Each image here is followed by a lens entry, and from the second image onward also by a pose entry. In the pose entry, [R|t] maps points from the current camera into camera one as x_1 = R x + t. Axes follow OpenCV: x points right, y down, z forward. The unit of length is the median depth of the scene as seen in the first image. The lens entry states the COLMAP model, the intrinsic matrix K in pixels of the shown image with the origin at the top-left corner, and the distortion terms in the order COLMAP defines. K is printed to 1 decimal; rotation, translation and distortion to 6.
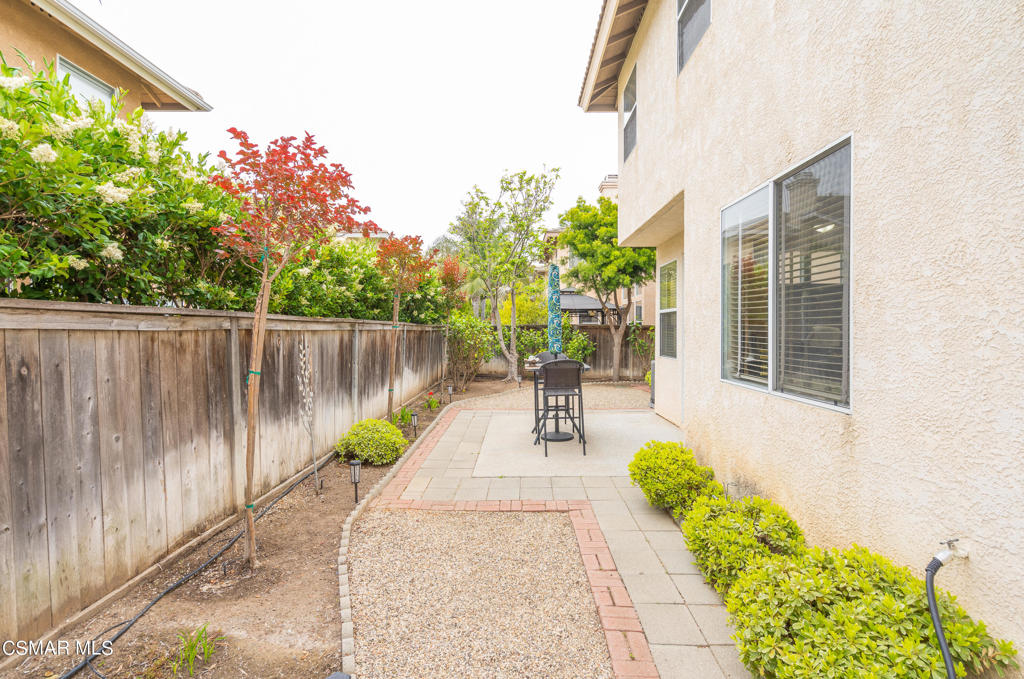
lens RADIAL K [[467.9, 0, 516.1], [0, 467.9, 343.0], [0, 0, 1]] dist [-0.003861, 0.000842]
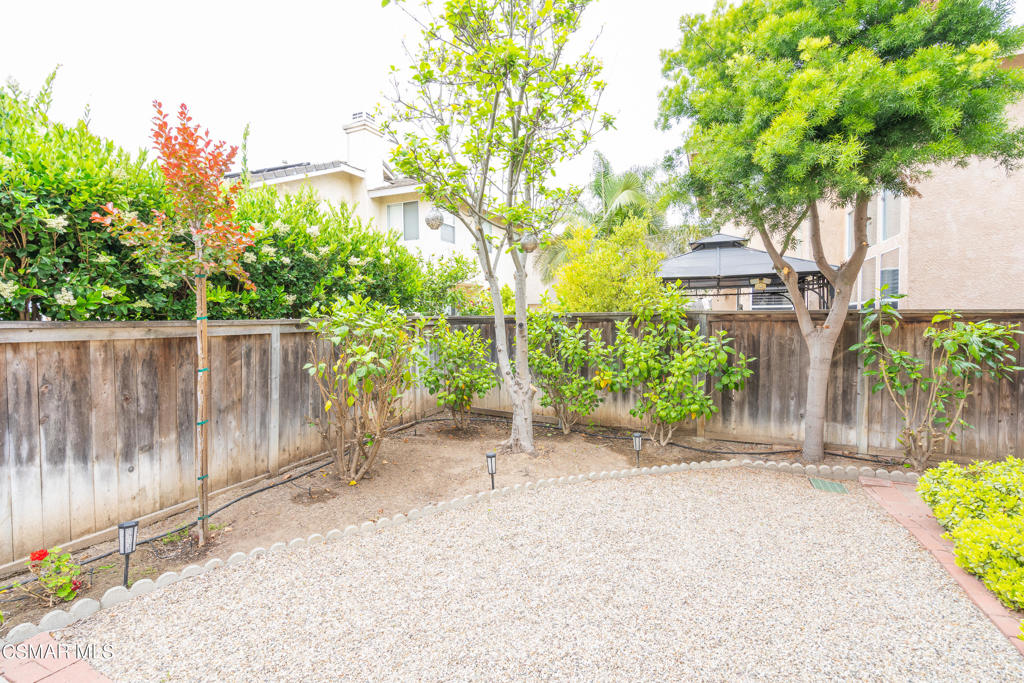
lens RADIAL K [[467.9, 0, 503.9], [0, 467.9, 337.6], [0, 0, 1]] dist [-0.003861, 0.000842]
pose [[0.918060, 0.006012, -0.396395, 0.133483], [0.001084, 0.999843, 0.017676, -0.023962], [0.396440, -0.016657, 0.917910, 0.559800]]
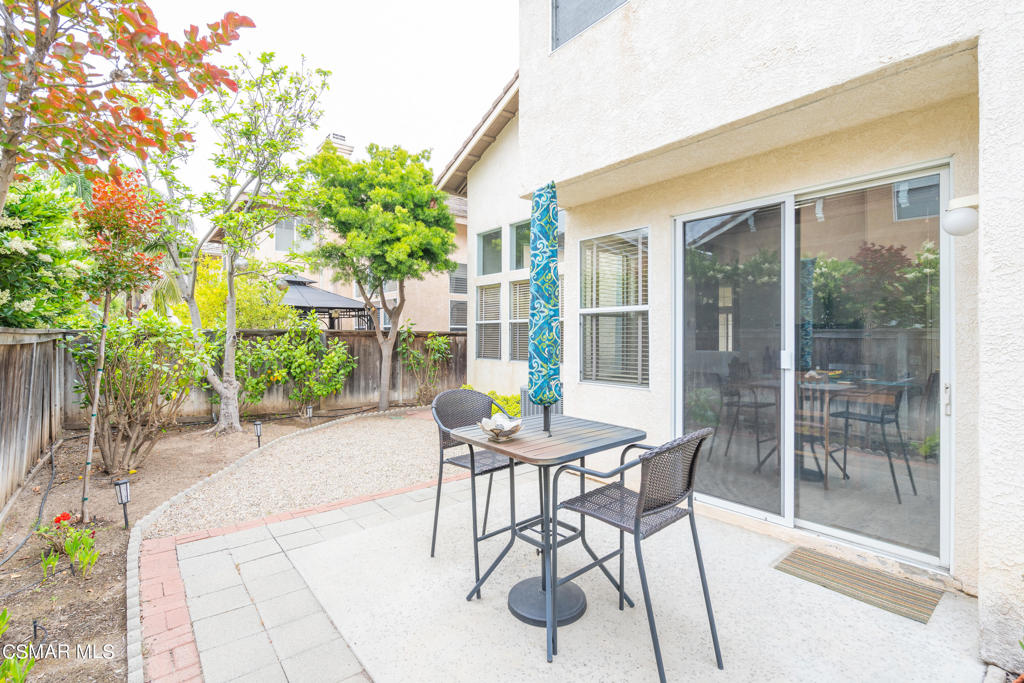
lens RADIAL K [[467.9, 0, 504.2], [0, 467.9, 336.3], [0, 0, 1]] dist [-0.003861, 0.000842]
pose [[0.775065, -0.003657, 0.631871, -0.096506], [0.019250, 0.999656, -0.017826, -0.013772], [-0.631588, 0.025980, 0.774869, 0.331354]]
